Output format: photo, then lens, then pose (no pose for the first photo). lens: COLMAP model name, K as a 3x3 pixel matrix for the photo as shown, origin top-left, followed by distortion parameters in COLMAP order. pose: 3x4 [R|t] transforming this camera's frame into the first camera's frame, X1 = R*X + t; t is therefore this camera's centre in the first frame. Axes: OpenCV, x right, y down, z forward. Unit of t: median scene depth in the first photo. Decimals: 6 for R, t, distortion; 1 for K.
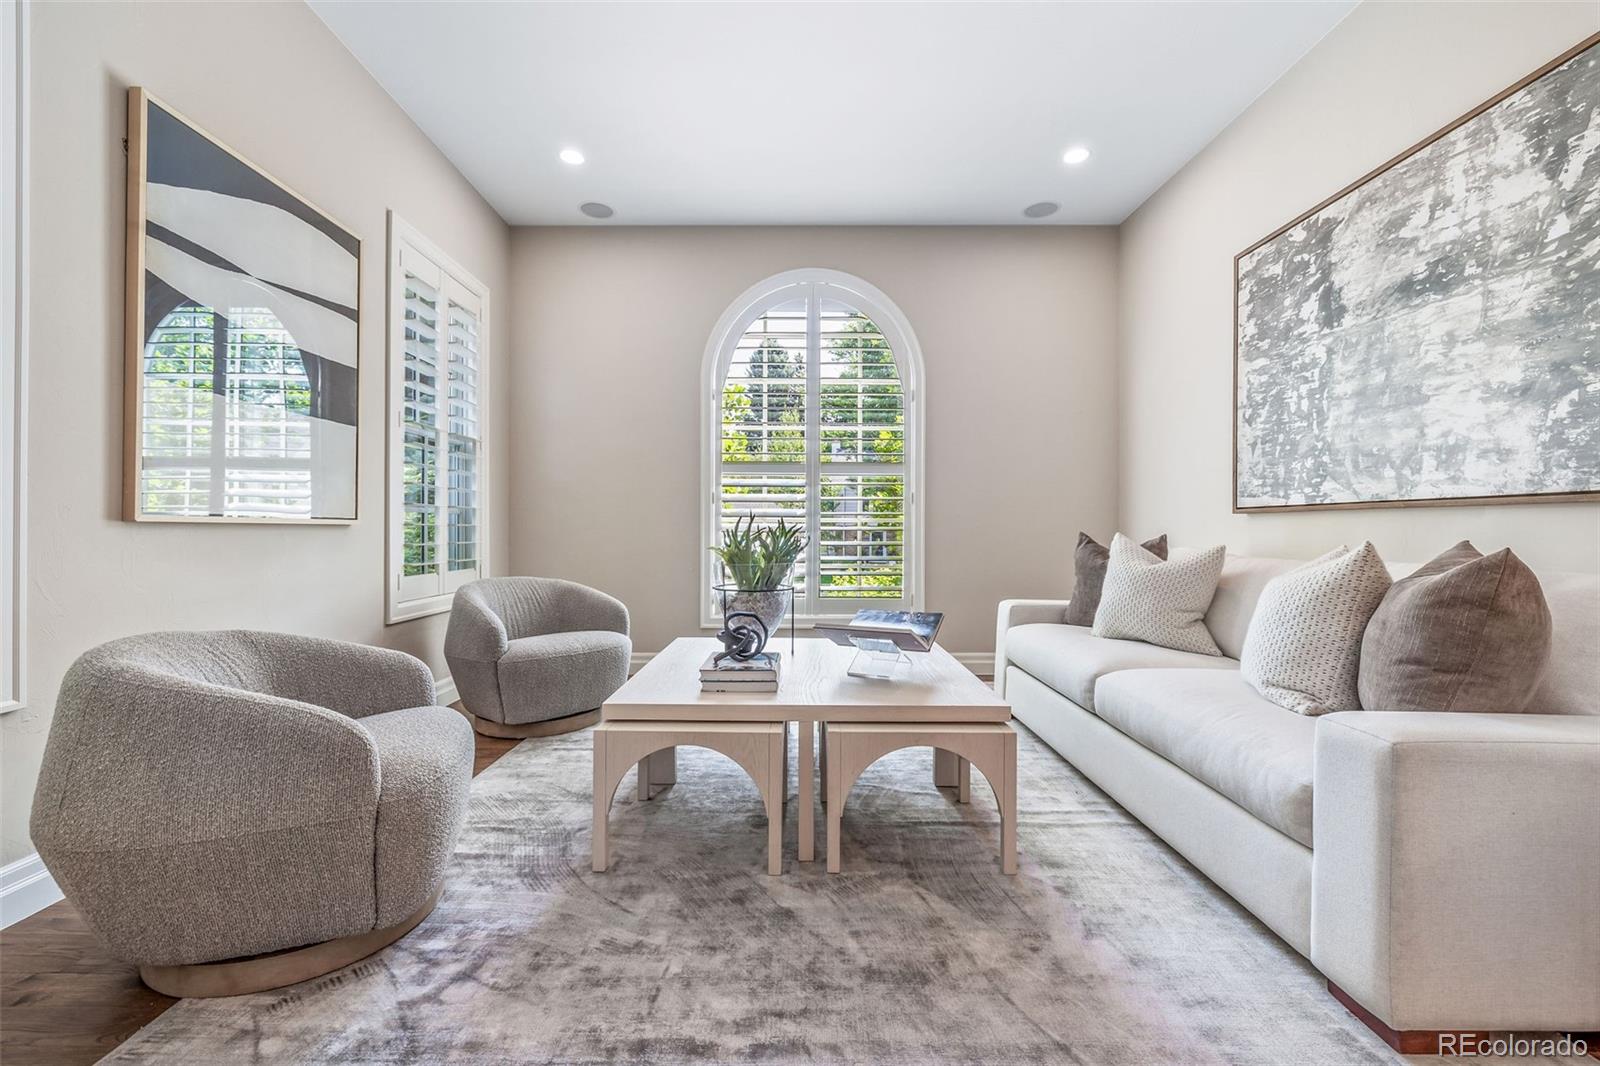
lens RADIAL K [[675.5, 0, 797.2], [0, 675.5, 525.9], [0, 0, 1]] dist [0.003542, 0.000153]
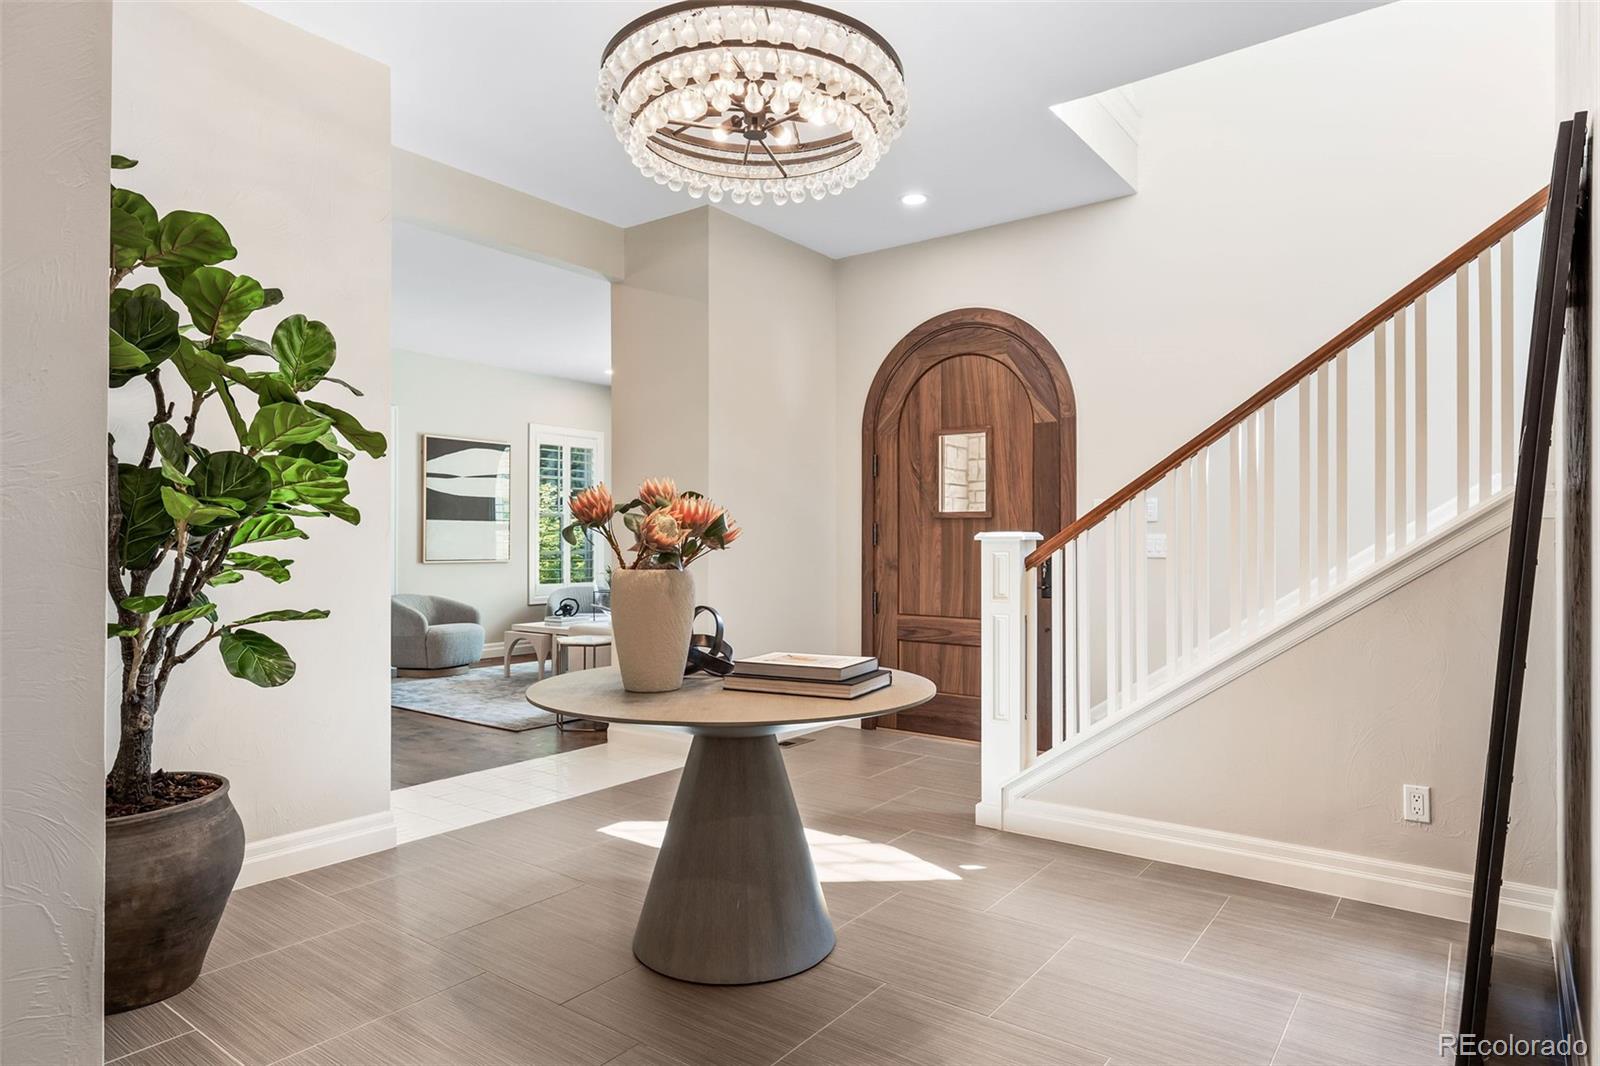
lens RADIAL K [[915.9, 0, 802.7], [0, 915.9, 534.4], [0, 0, 1]] dist [0.000664, 0.000311]
pose [[0.804107, -0.011780, -0.594368, 2.161678], [0.008874, 0.999930, -0.007813, -0.065088], [0.594419, 0.001008, 0.804155, -1.026374]]
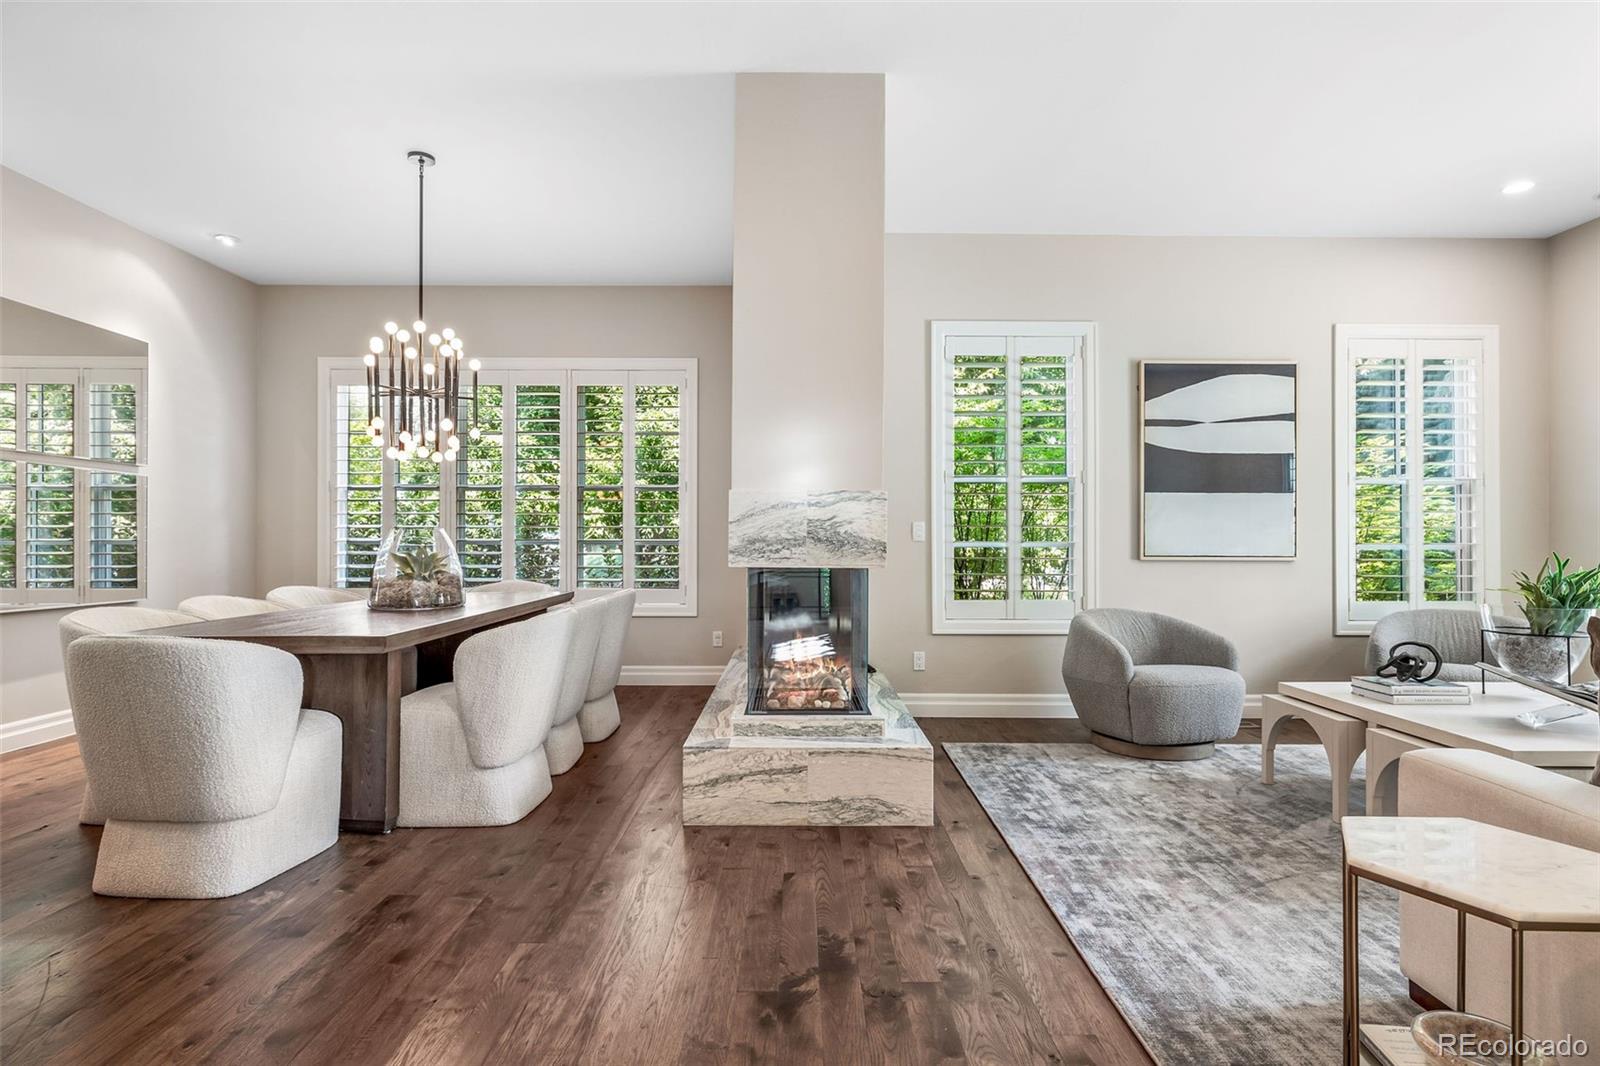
lens RADIAL K [[786.7, 0, 800.0], [0, 786.7, 533.0], [0, 0, 1]] dist [-0.001322, -0.000289]
pose [[0.006005, -0.017891, -0.999822, 1.027071], [0.003274, 0.999835, -0.017871, -0.034276], [0.999977, -0.003166, 0.006062, -0.072244]]
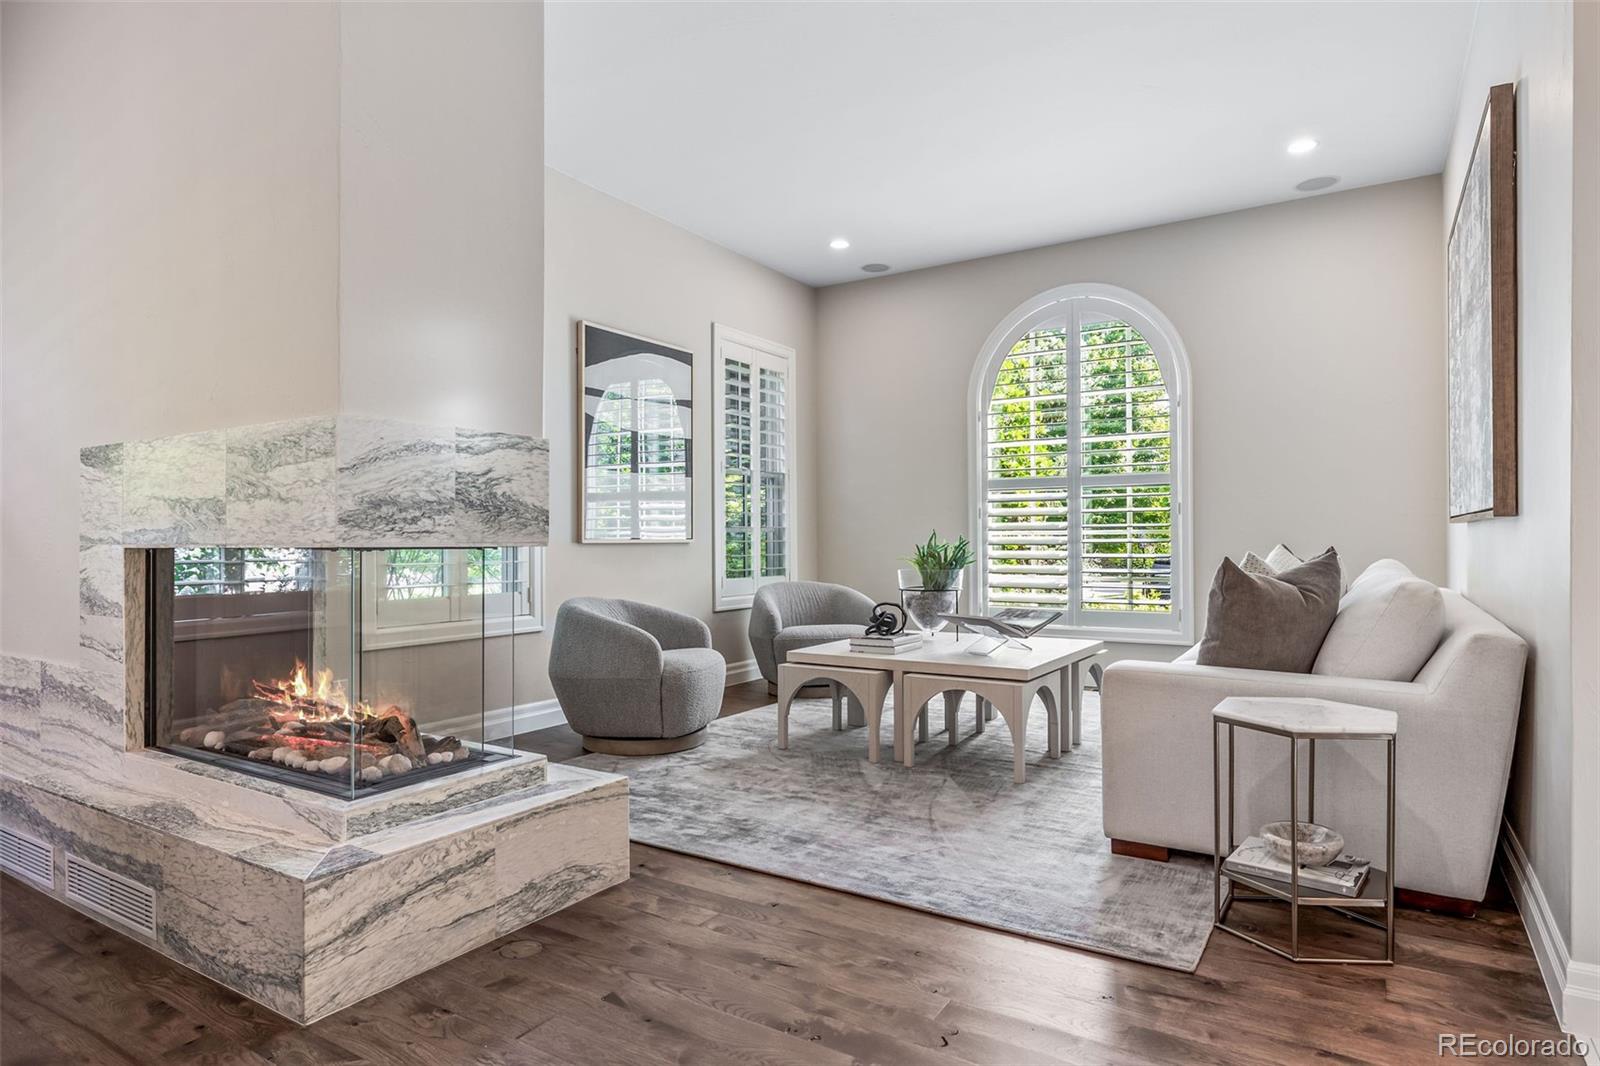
lens RADIAL K [[905.5, 0, 795.8], [0, 905.5, 533.9], [0, 0, 1]] dist [0.001635, -0.000067]
pose [[0.844730, -0.012532, -0.535046, 0.622644], [0.012193, 0.999917, -0.004170, -0.010105], [0.535054, -0.003001, 0.844813, -0.580051]]
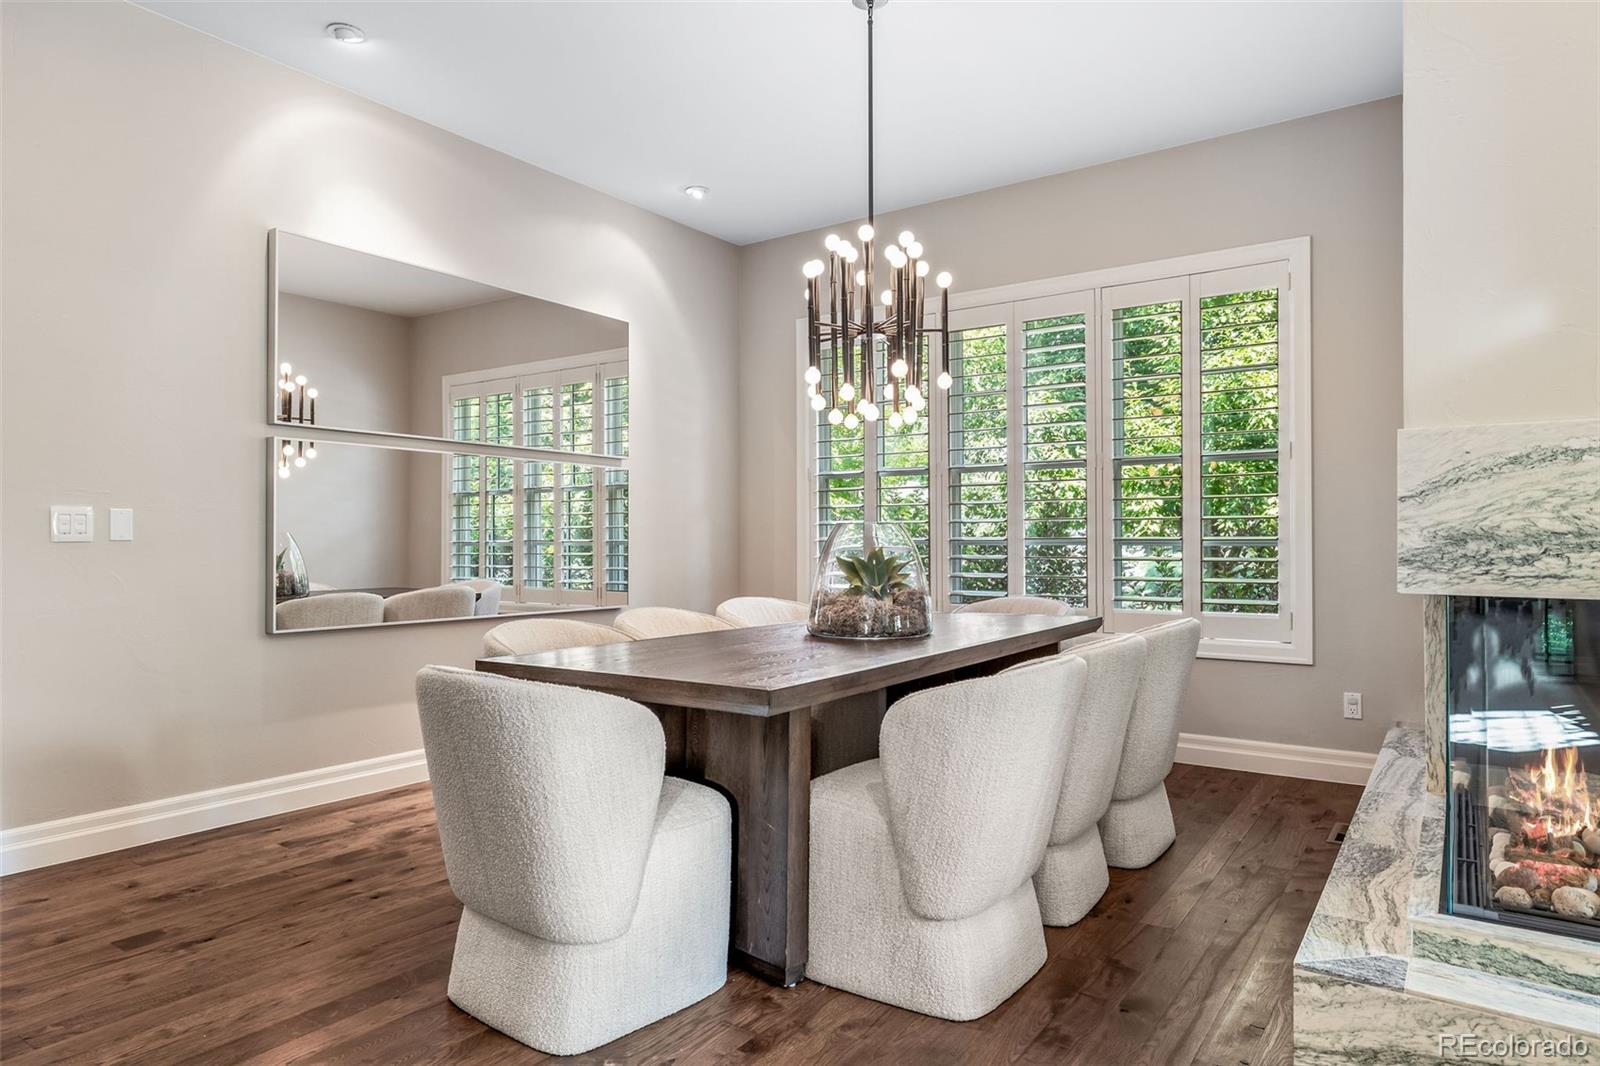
lens RADIAL K [[964.6, 0, 794.7], [0, 964.6, 533.1], [0, 0, 1]] dist [-0.003078, 0.000773]
pose [[-0.573375, -0.013433, -0.819183, 0.672067], [0.000966, 0.999854, -0.017072, -0.035960], [0.819292, -0.010580, -0.573278, -0.126886]]
